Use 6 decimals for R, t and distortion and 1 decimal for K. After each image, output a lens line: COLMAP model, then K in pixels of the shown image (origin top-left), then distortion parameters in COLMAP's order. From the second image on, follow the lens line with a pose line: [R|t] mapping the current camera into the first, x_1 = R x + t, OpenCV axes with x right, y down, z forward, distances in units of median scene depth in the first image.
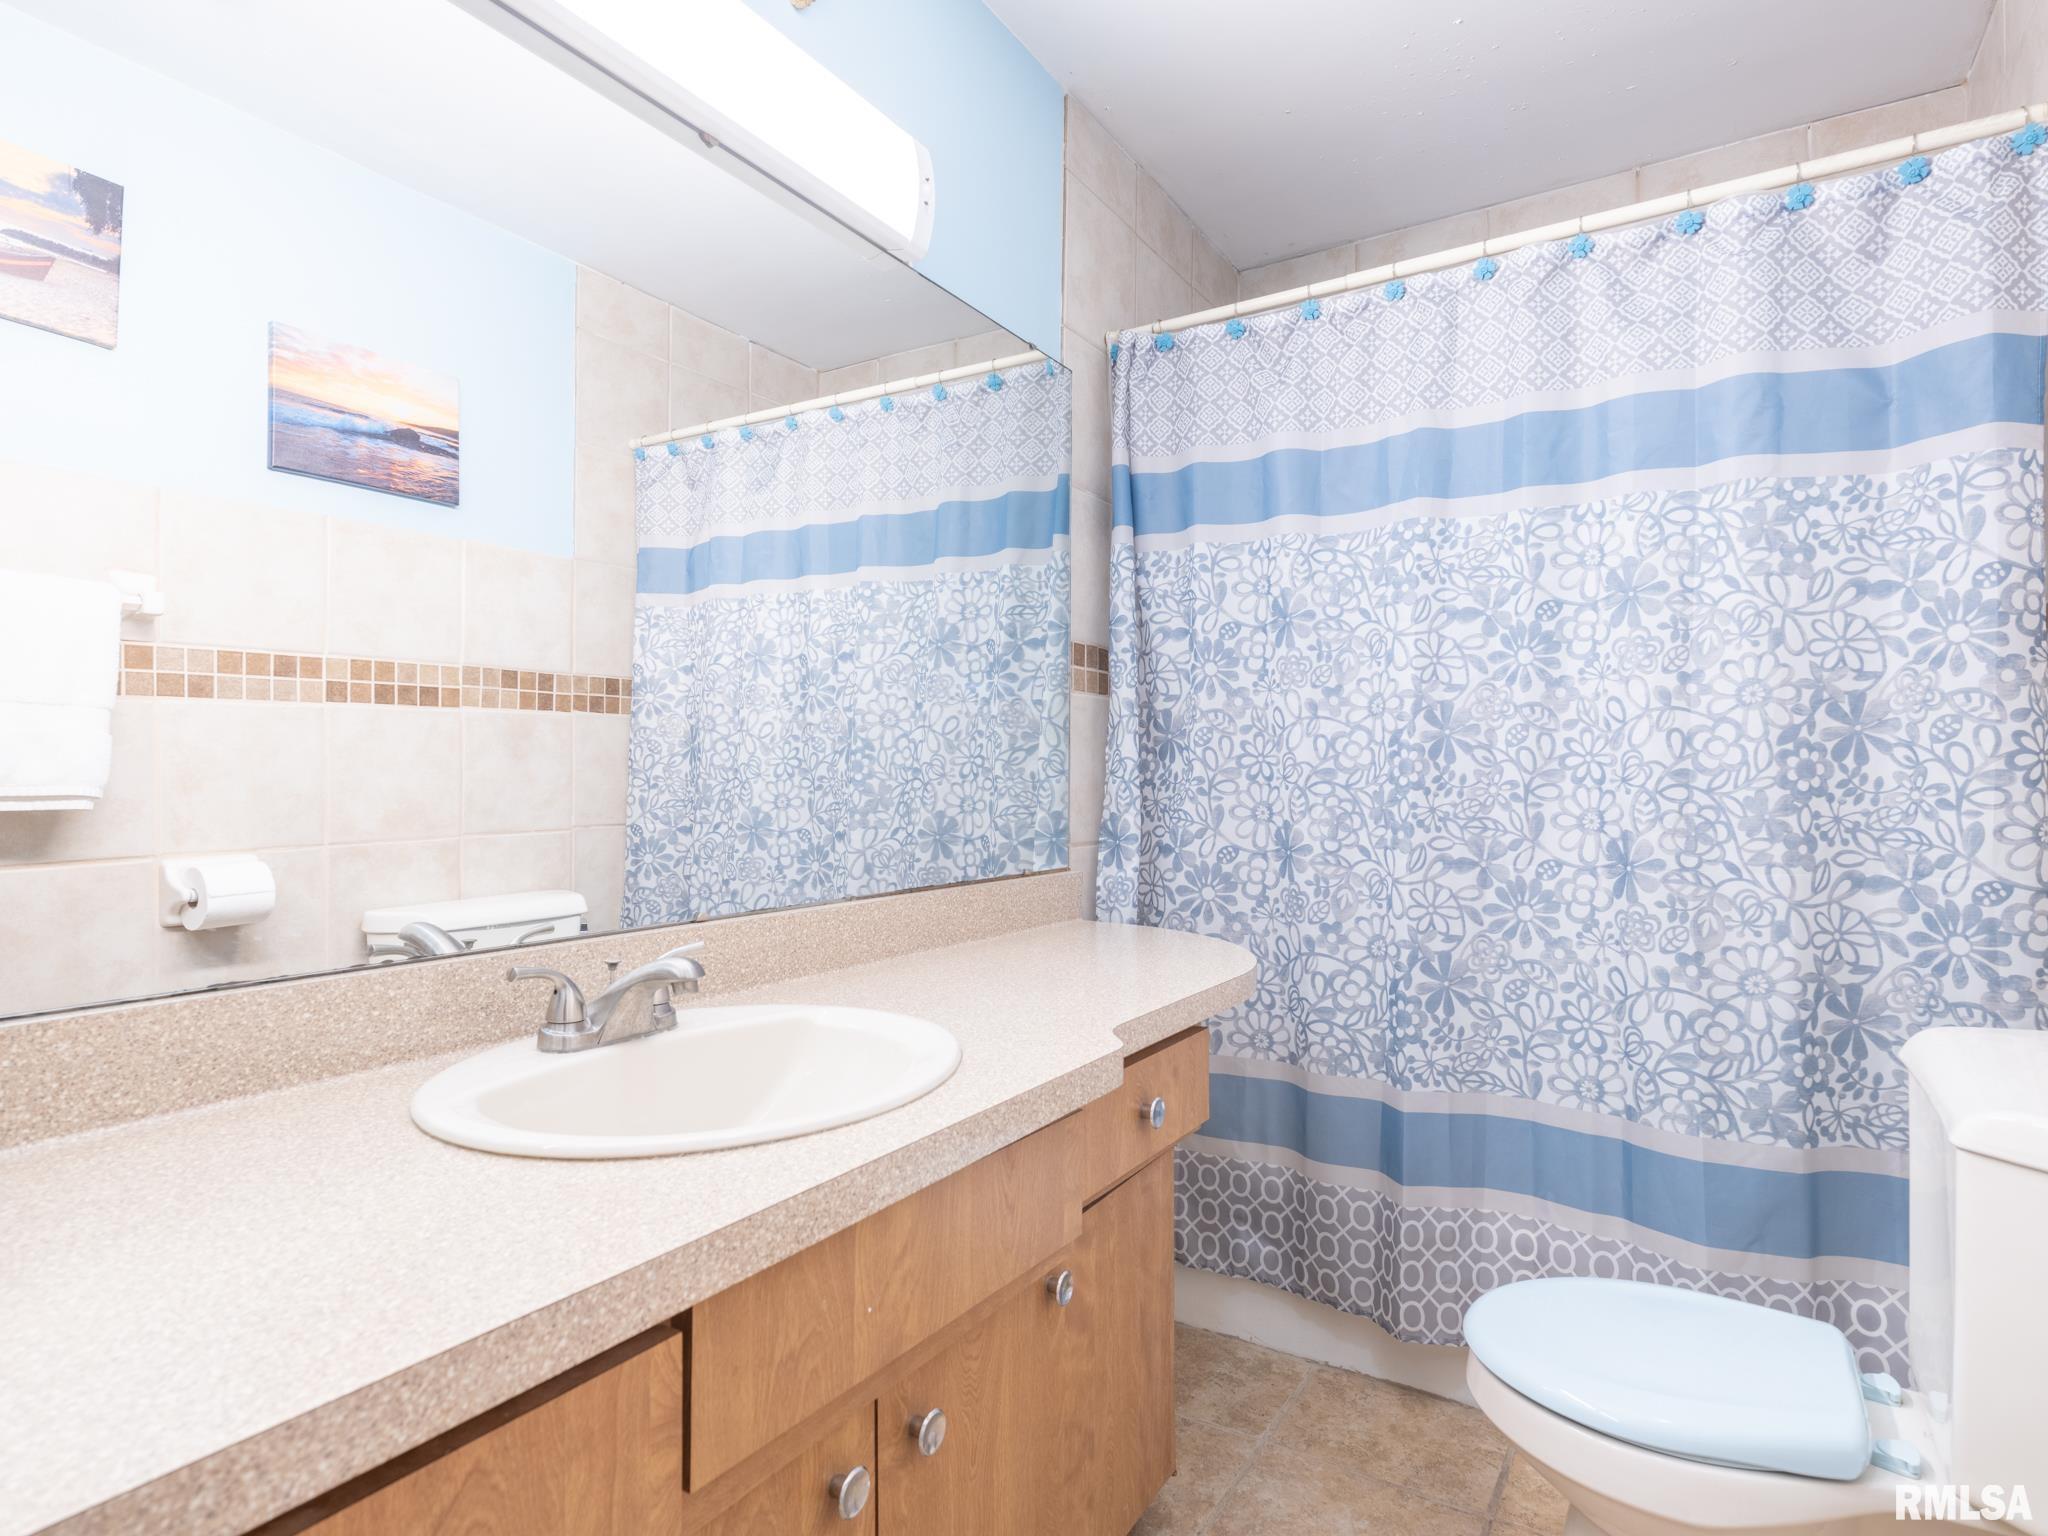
lens RADIAL K [[1103.0, 0, 1032.3], [0, 1103.0, 779.1], [0, 0, 1]] dist [0.001428, -0.000733]
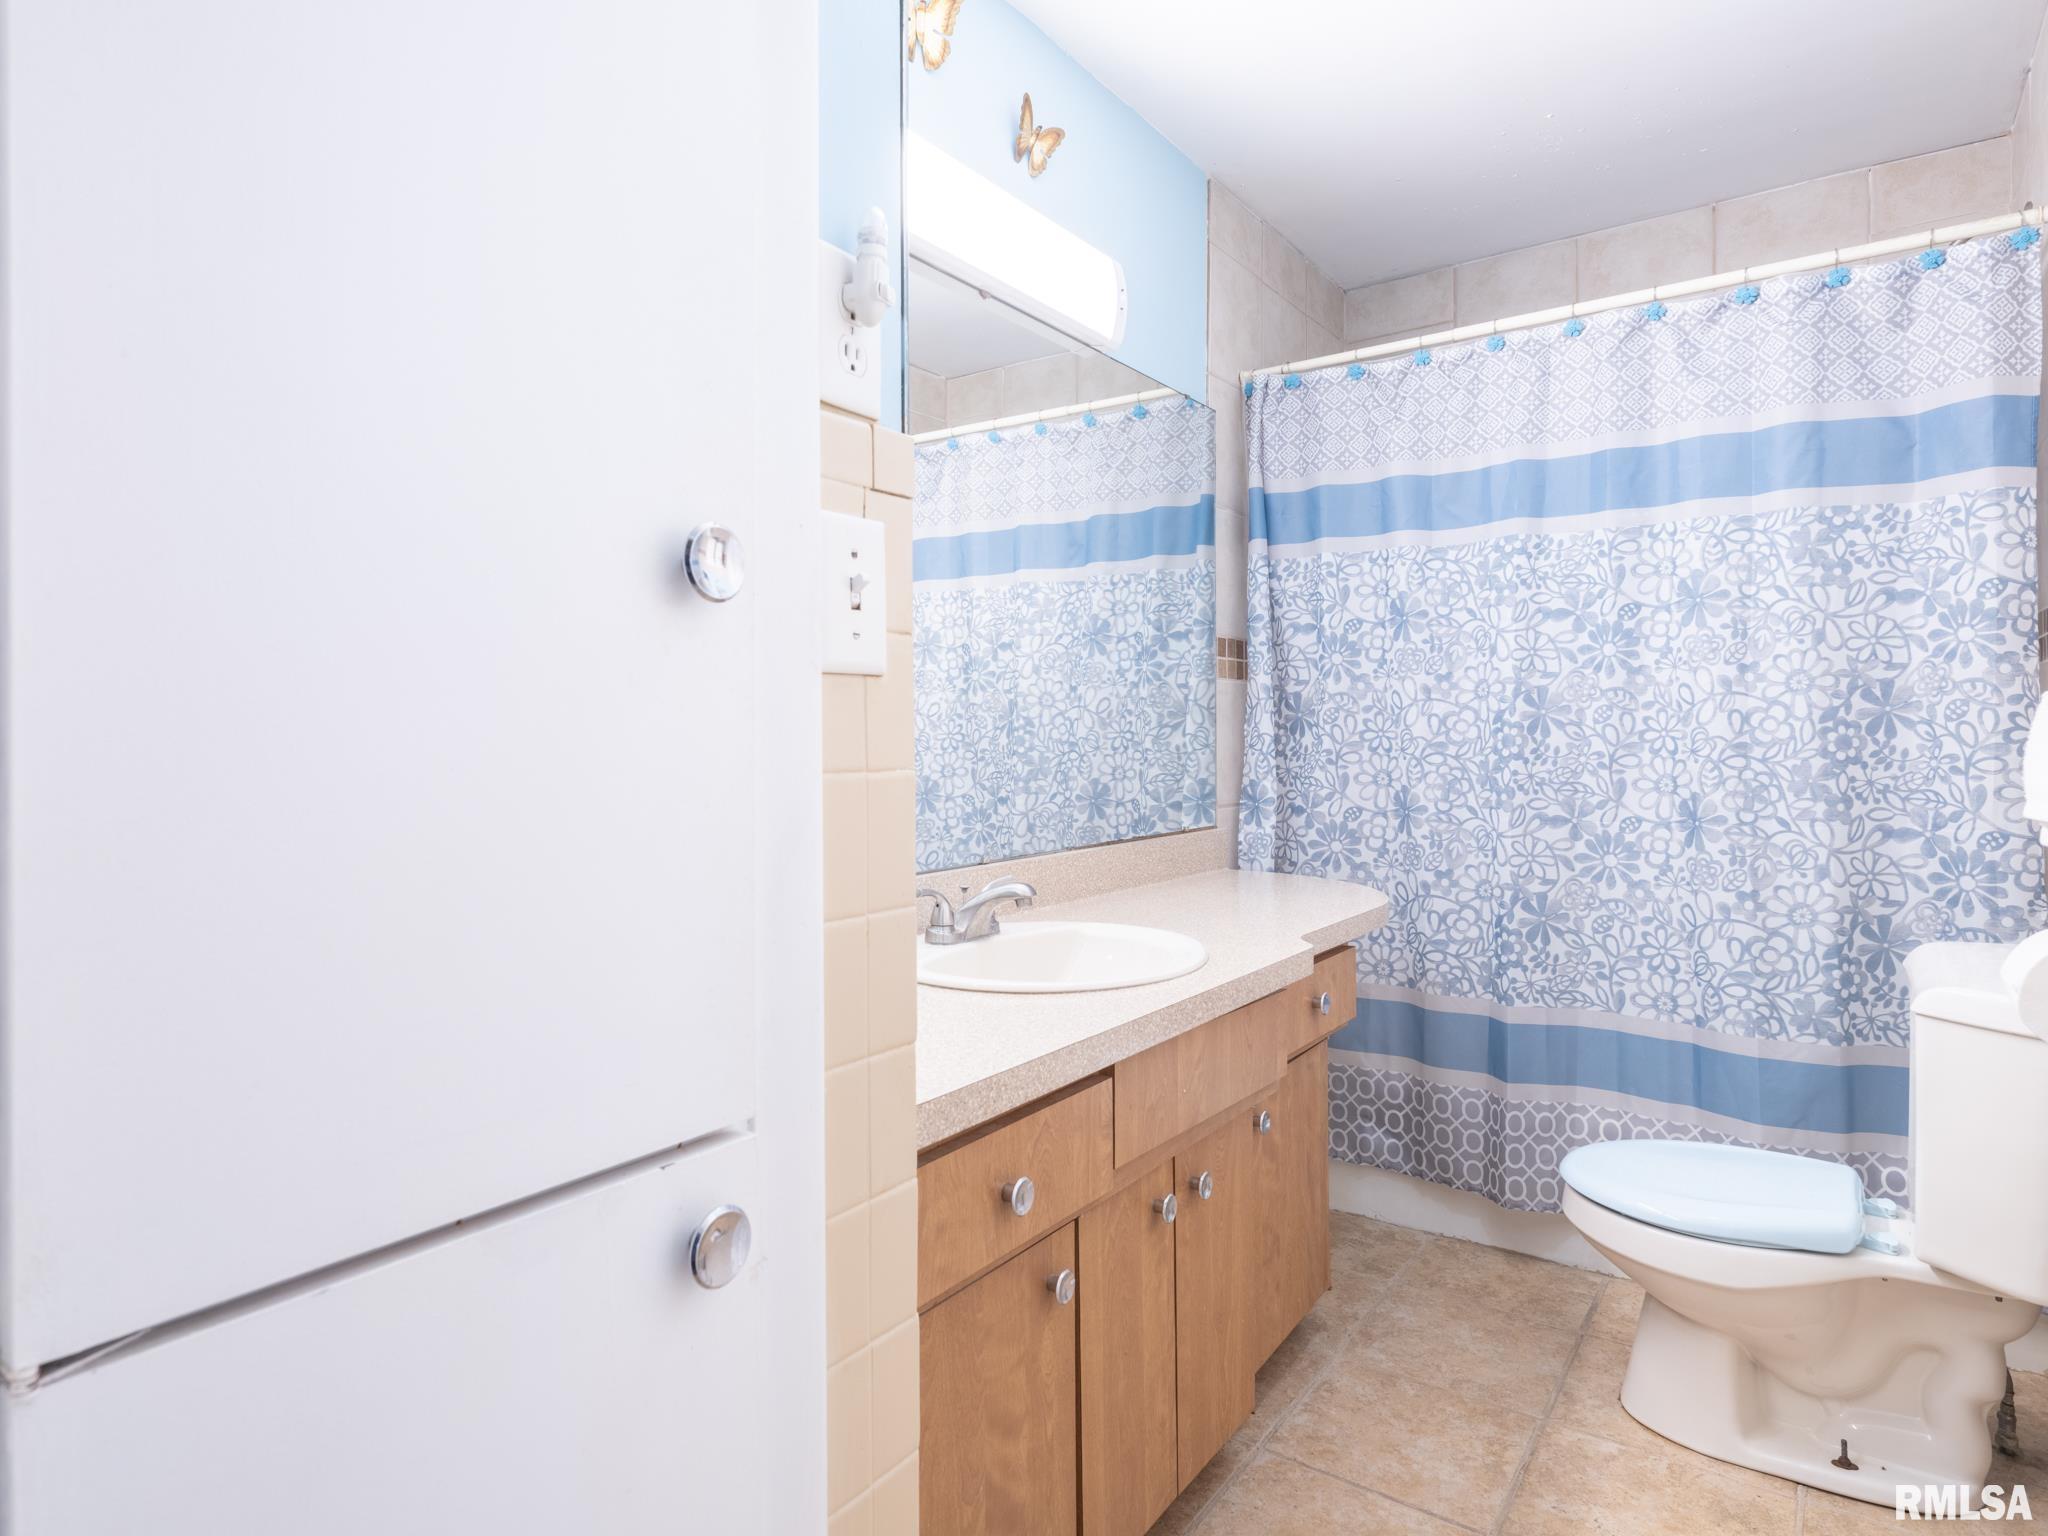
lens RADIAL K [[1103.0, 0, 1016.2], [0, 1103.0, 753.8], [0, 0, 1]] dist [0.001428, -0.000733]
pose [[0.996561, -0.009283, -0.082341, -0.103546], [0.010176, 0.999894, 0.010431, -0.015511], [0.082236, -0.011233, 0.996550, -0.261762]]
